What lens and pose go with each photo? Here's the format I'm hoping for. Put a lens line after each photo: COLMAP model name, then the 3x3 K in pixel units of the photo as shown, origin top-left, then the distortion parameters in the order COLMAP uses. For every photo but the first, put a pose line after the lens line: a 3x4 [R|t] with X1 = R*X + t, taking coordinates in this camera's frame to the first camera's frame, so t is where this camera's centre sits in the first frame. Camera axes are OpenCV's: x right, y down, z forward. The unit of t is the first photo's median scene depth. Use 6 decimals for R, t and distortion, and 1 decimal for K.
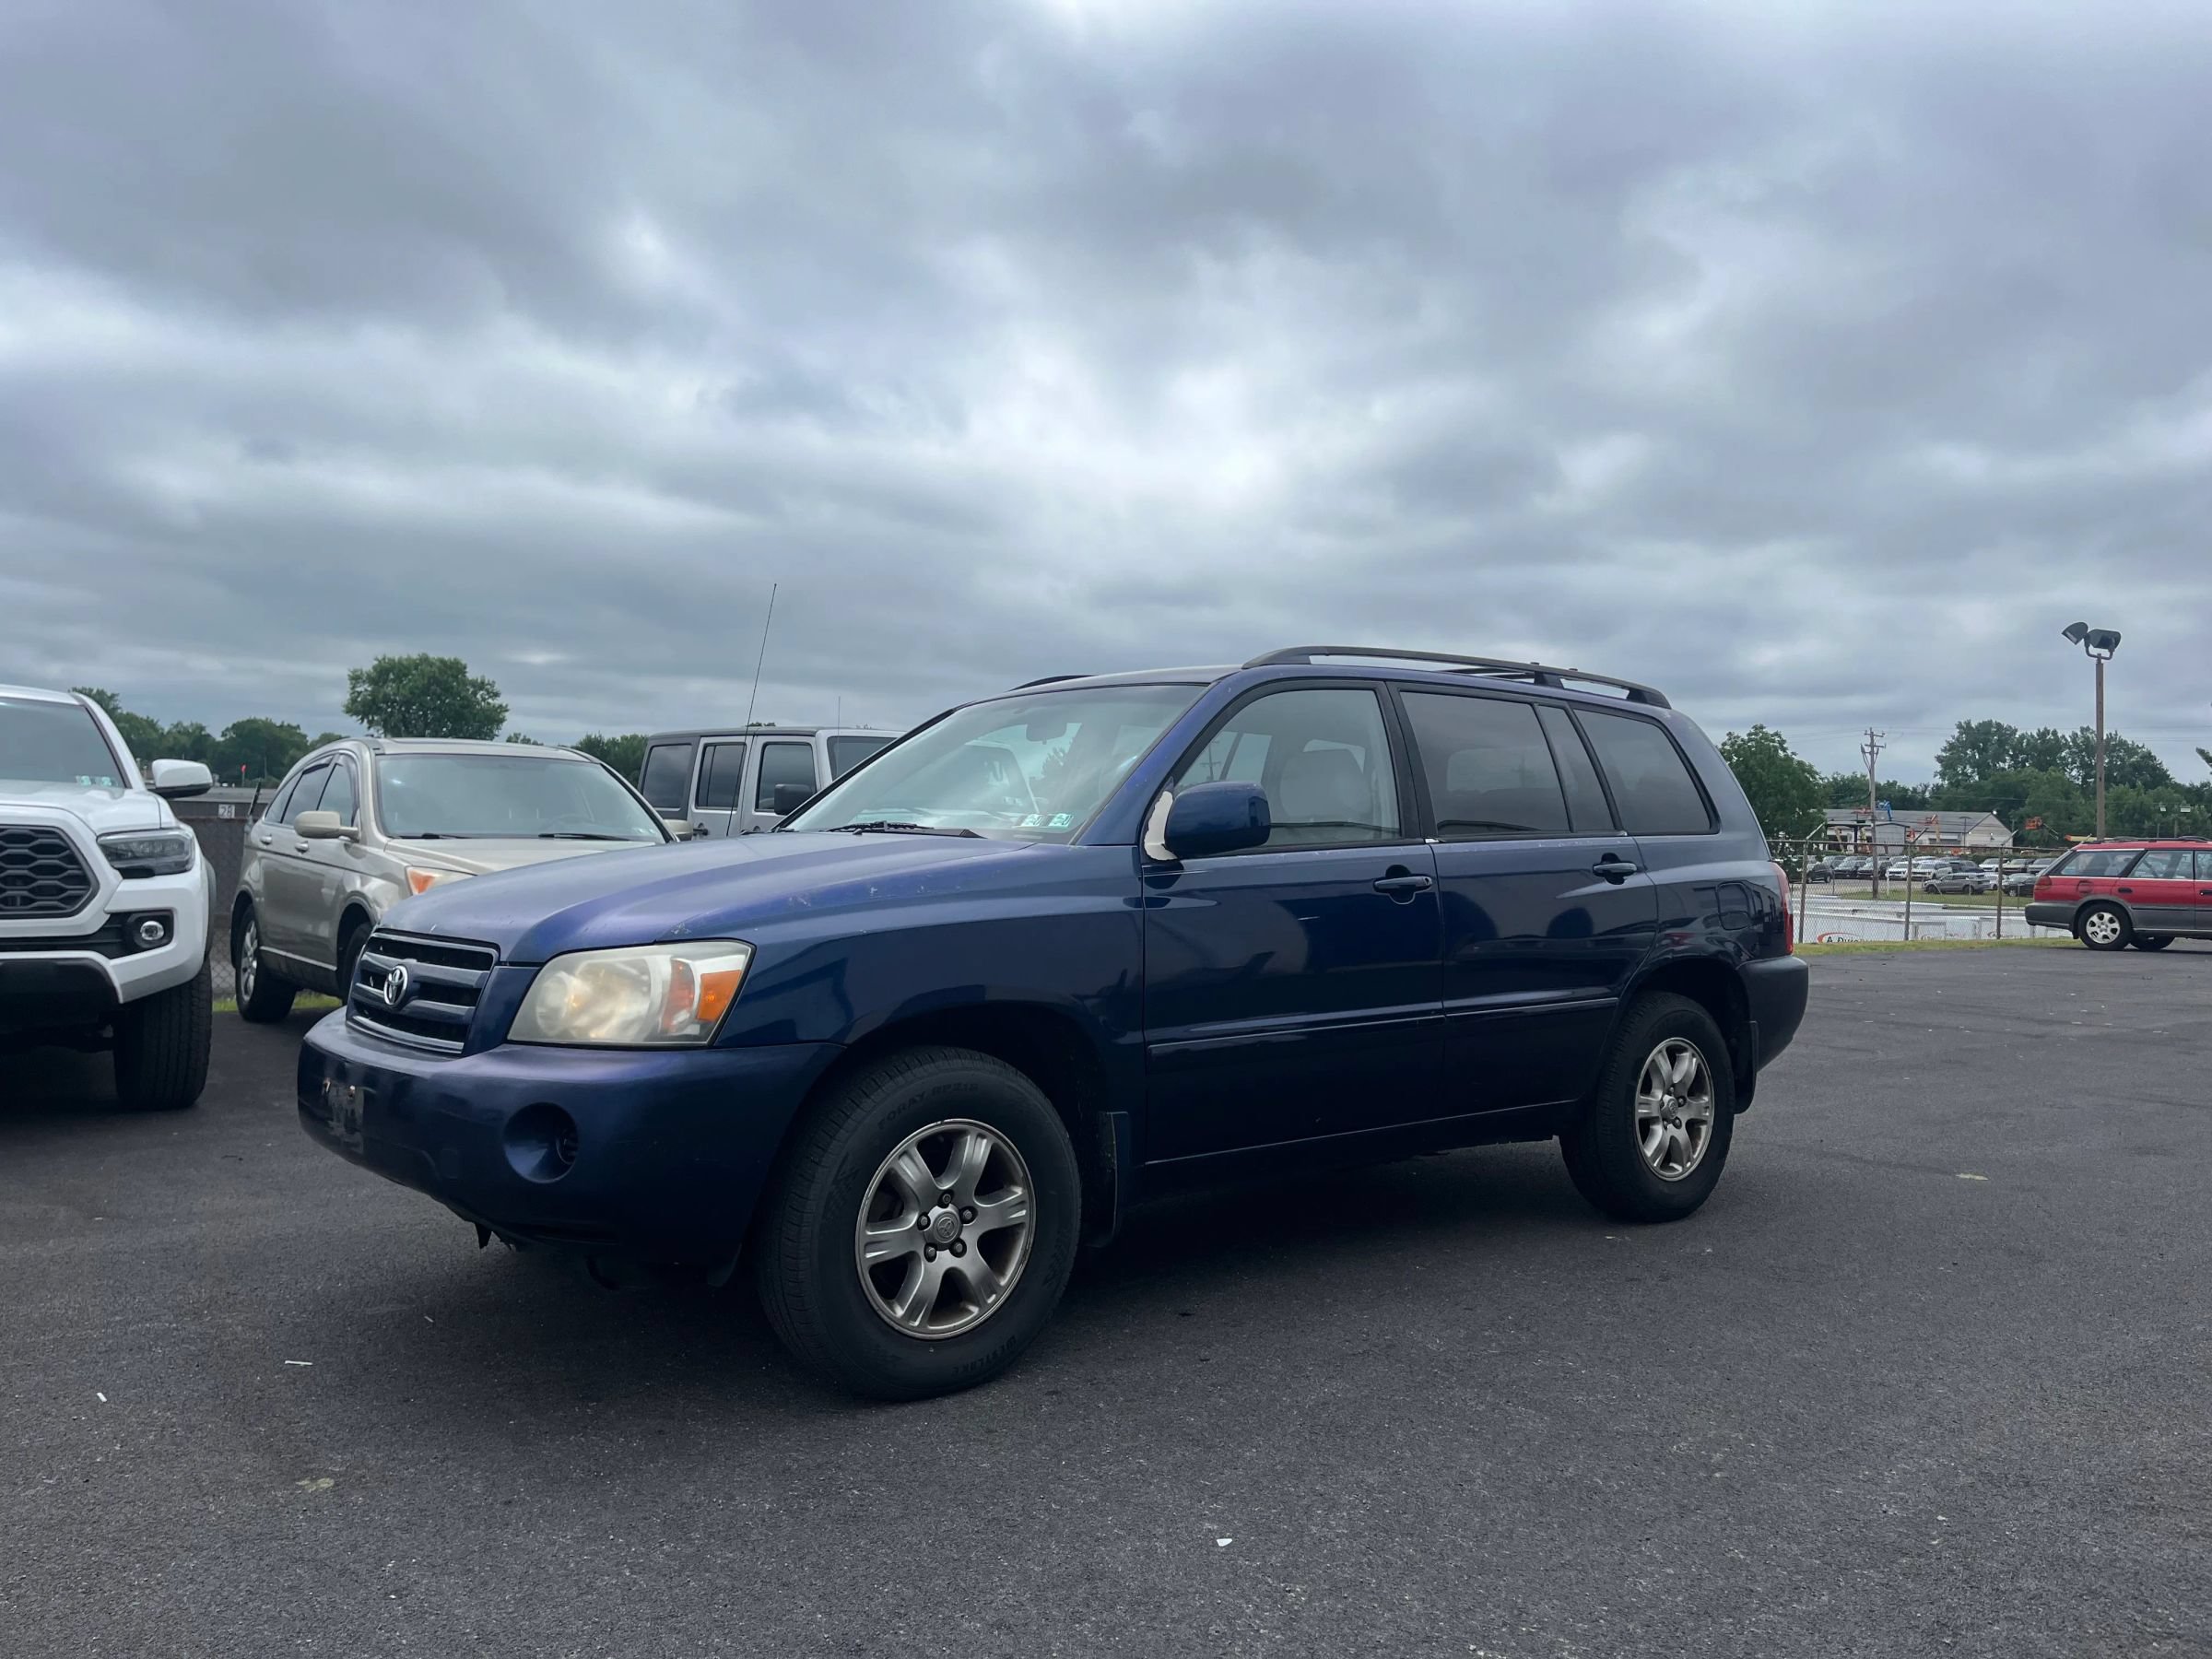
lens RADIAL K [[1680.6, 0, 1118.3], [0, 1680.6, 824.5], [0, 0, 1]] dist [0.073835, -0.100375]
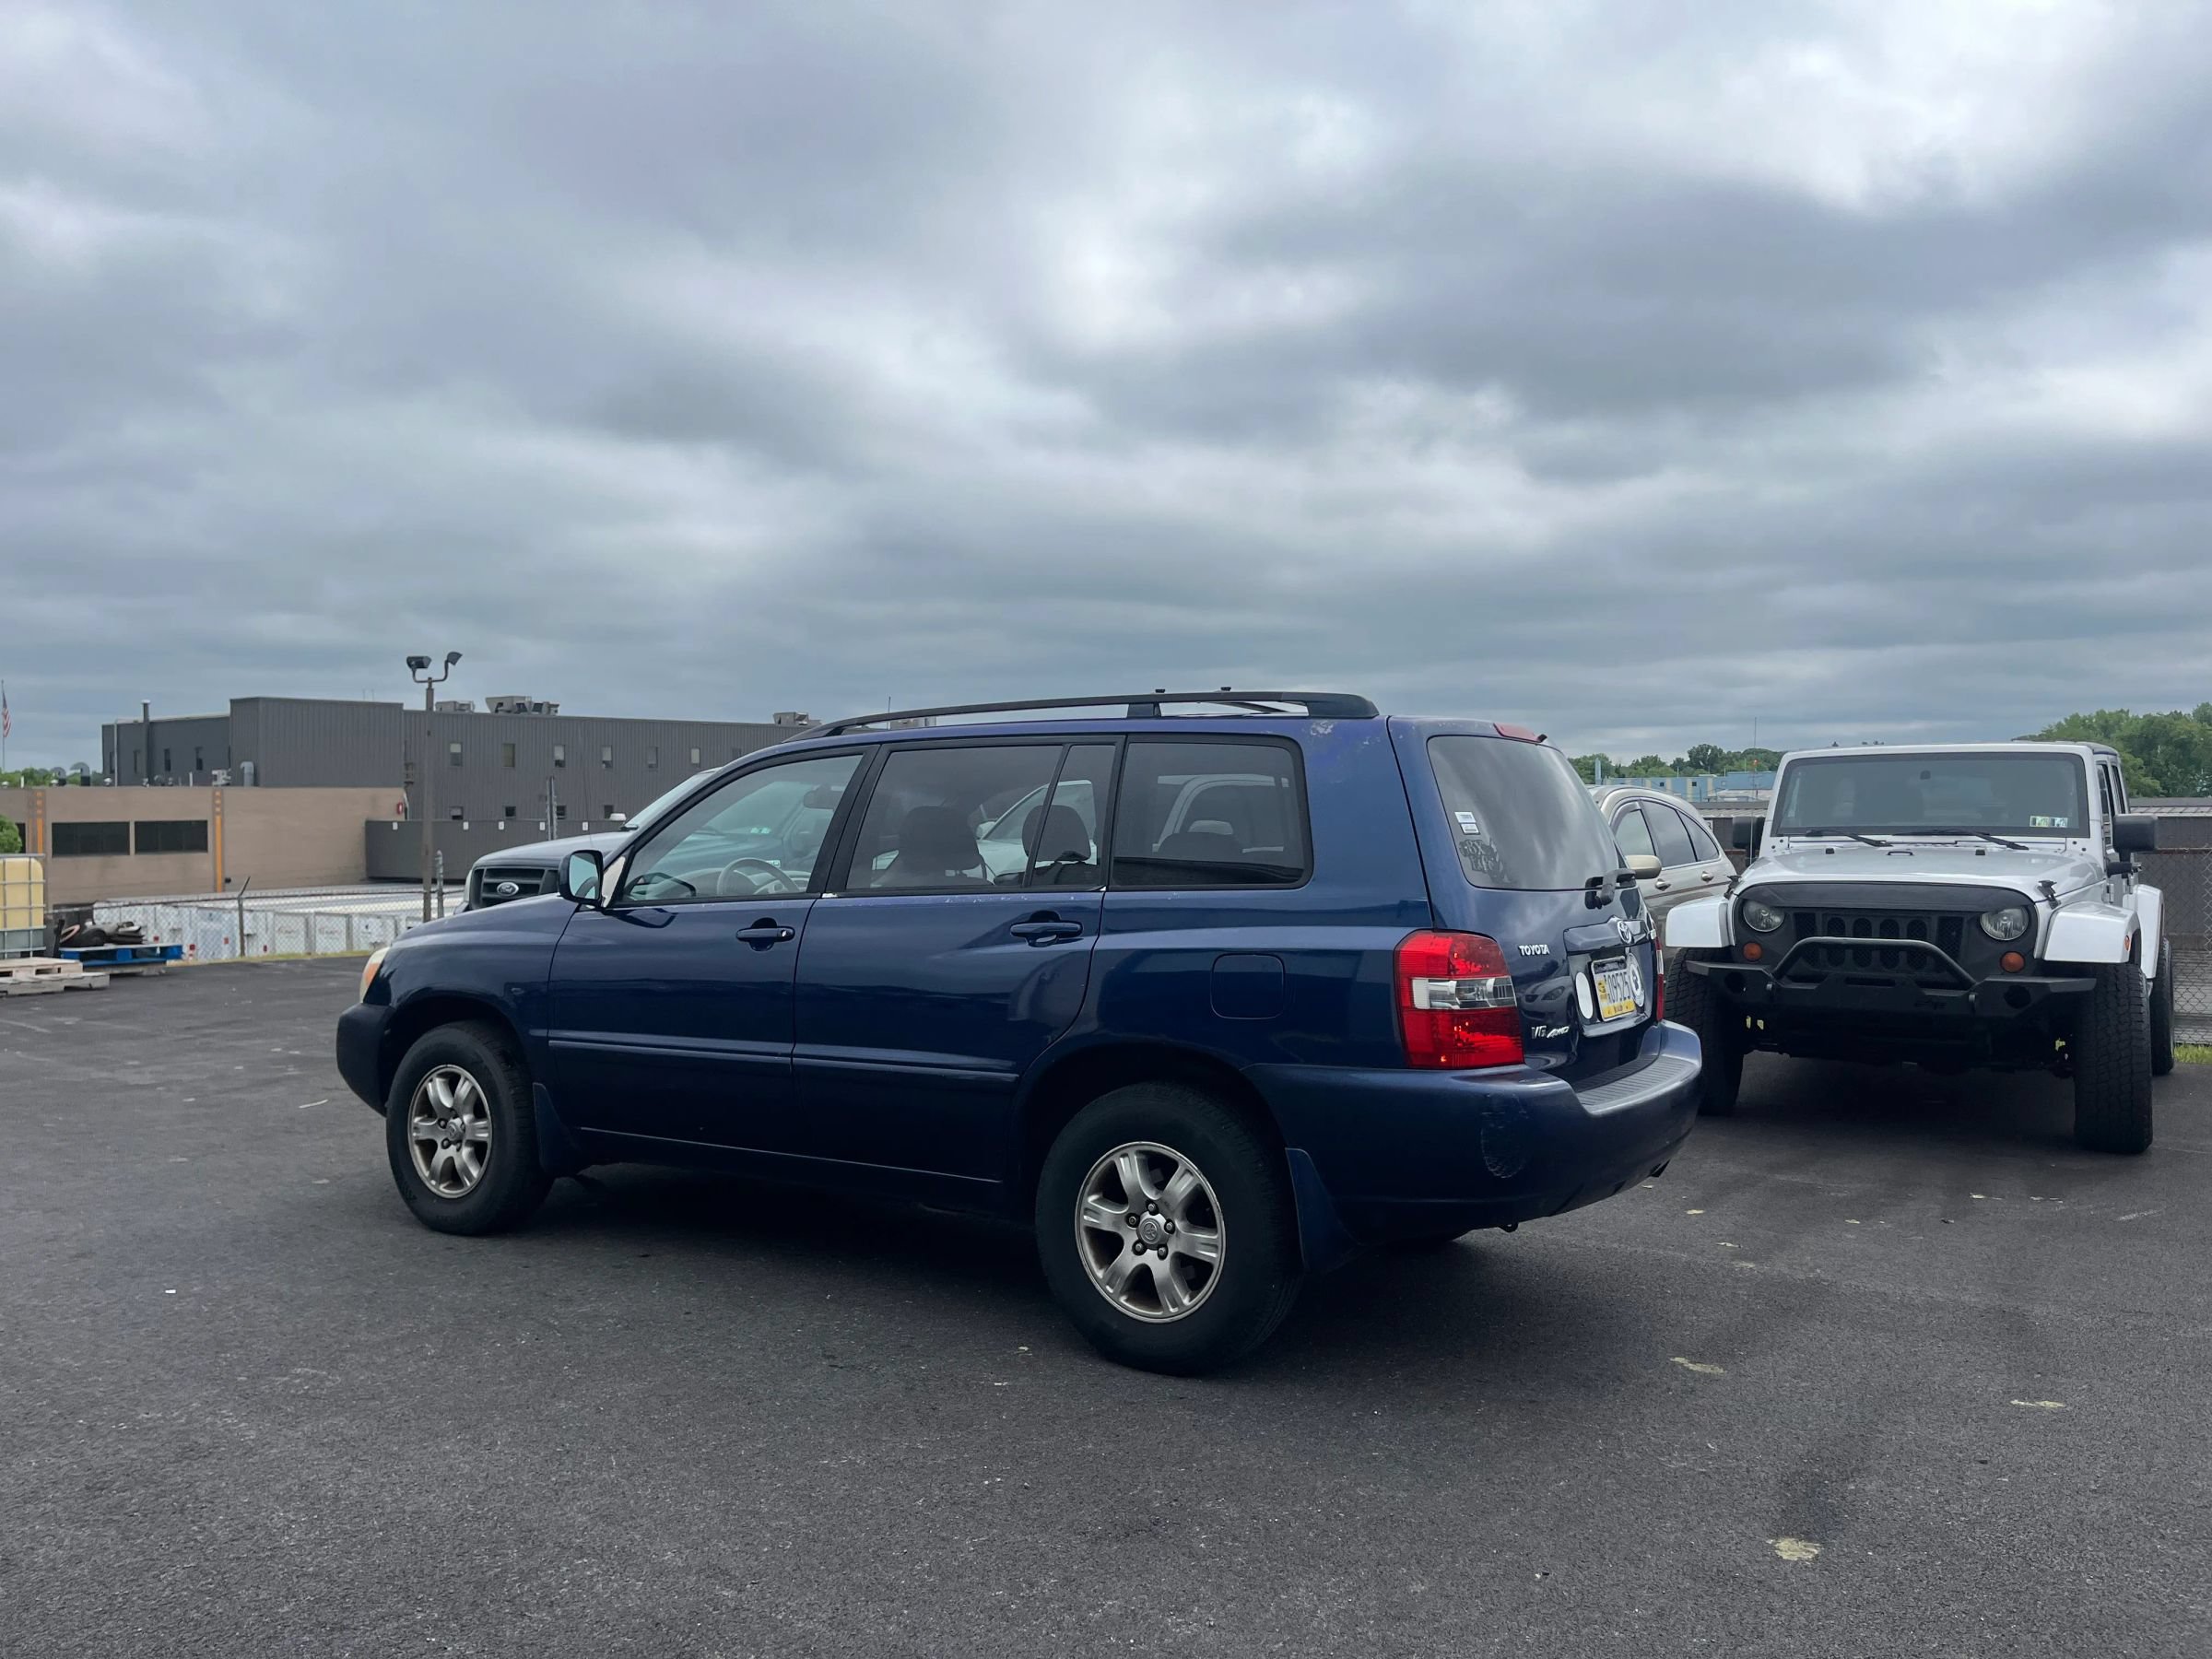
lens RADIAL K [[1680.6, 0, 1112.4], [0, 1680.6, 827.0], [0, 0, 1]] dist [0.073835, -0.100375]
pose [[0.294159, -0.022052, -0.955502, 1.039490], [0.014372, 0.999723, -0.018648, -0.009017], [0.955648, -0.008247, 0.294394, 0.712052]]
